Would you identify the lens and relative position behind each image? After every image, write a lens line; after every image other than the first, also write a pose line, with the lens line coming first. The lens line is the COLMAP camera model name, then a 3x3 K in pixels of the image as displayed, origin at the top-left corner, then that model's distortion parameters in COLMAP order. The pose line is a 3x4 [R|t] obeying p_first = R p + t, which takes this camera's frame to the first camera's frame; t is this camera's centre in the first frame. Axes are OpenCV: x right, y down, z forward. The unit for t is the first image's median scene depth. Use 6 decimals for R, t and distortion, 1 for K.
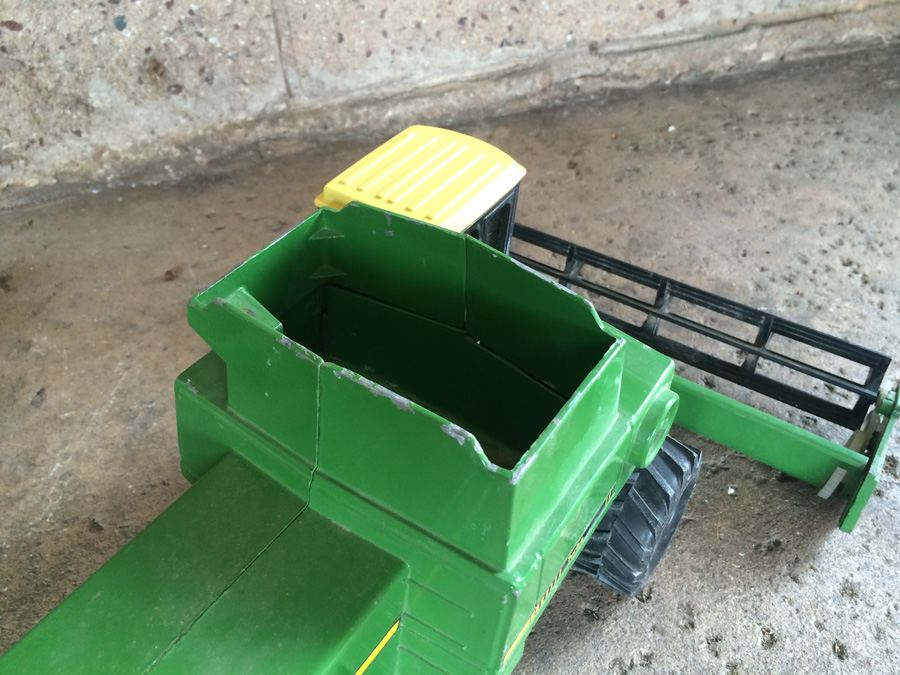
lens RADIAL K [[767.3, 0, 448.5], [0, 767.3, 335.8], [0, 0, 1]] dist [0.081022, -0.122792]
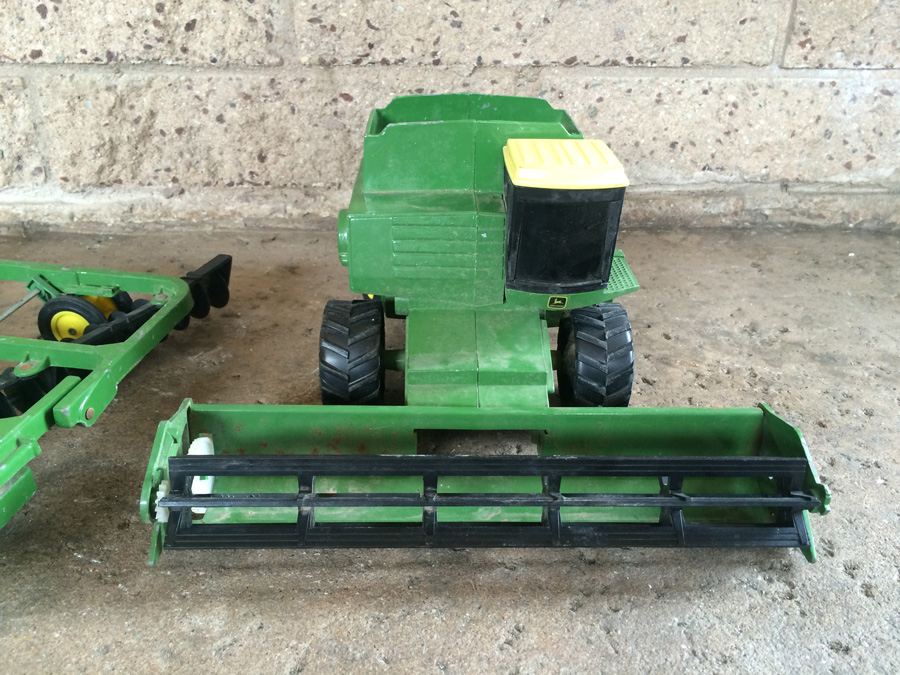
lens RADIAL K [[767.1, 0, 450.2], [0, 767.1, 341.6], [0, 0, 1]] dist [0.077371, -0.116826]
pose [[0.964587, 0.153049, -0.214818, -0.013376], [-0.205630, 0.946409, -0.249051, 0.283004], [0.165189, 0.284404, 0.944366, -0.139110]]
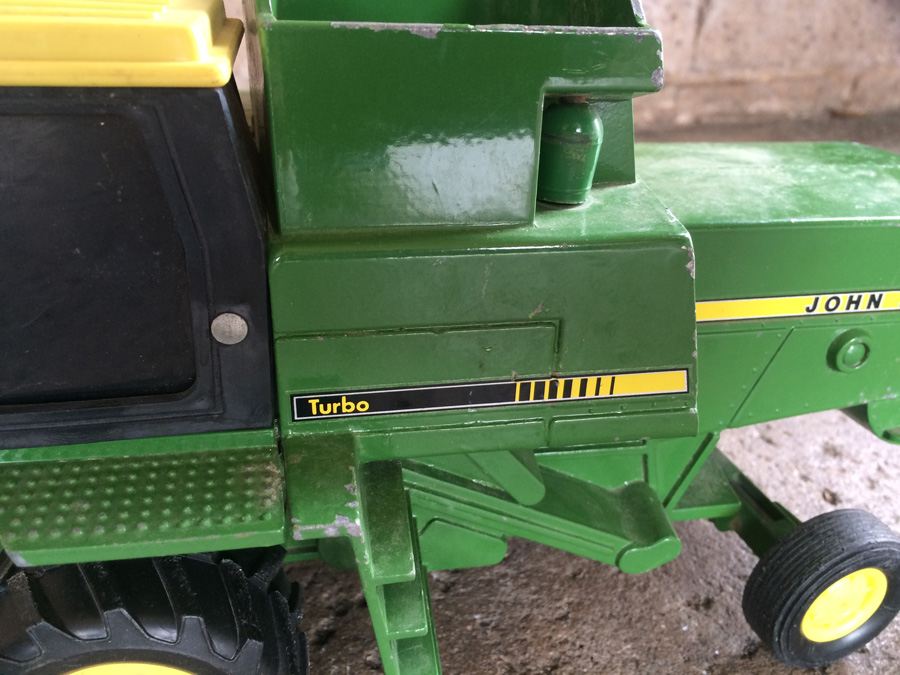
lens RADIAL K [[783.1, 0, 450.0], [0, 783.1, 337.5], [0, 0, 1]] dist [0.076846, -0.144976]
pose [[0.996395, 0.015459, 0.083419, 0.009448], [0.007602, 0.963033, -0.269275, 0.272052], [-0.084498, 0.268938, 0.959444, 0.095178]]
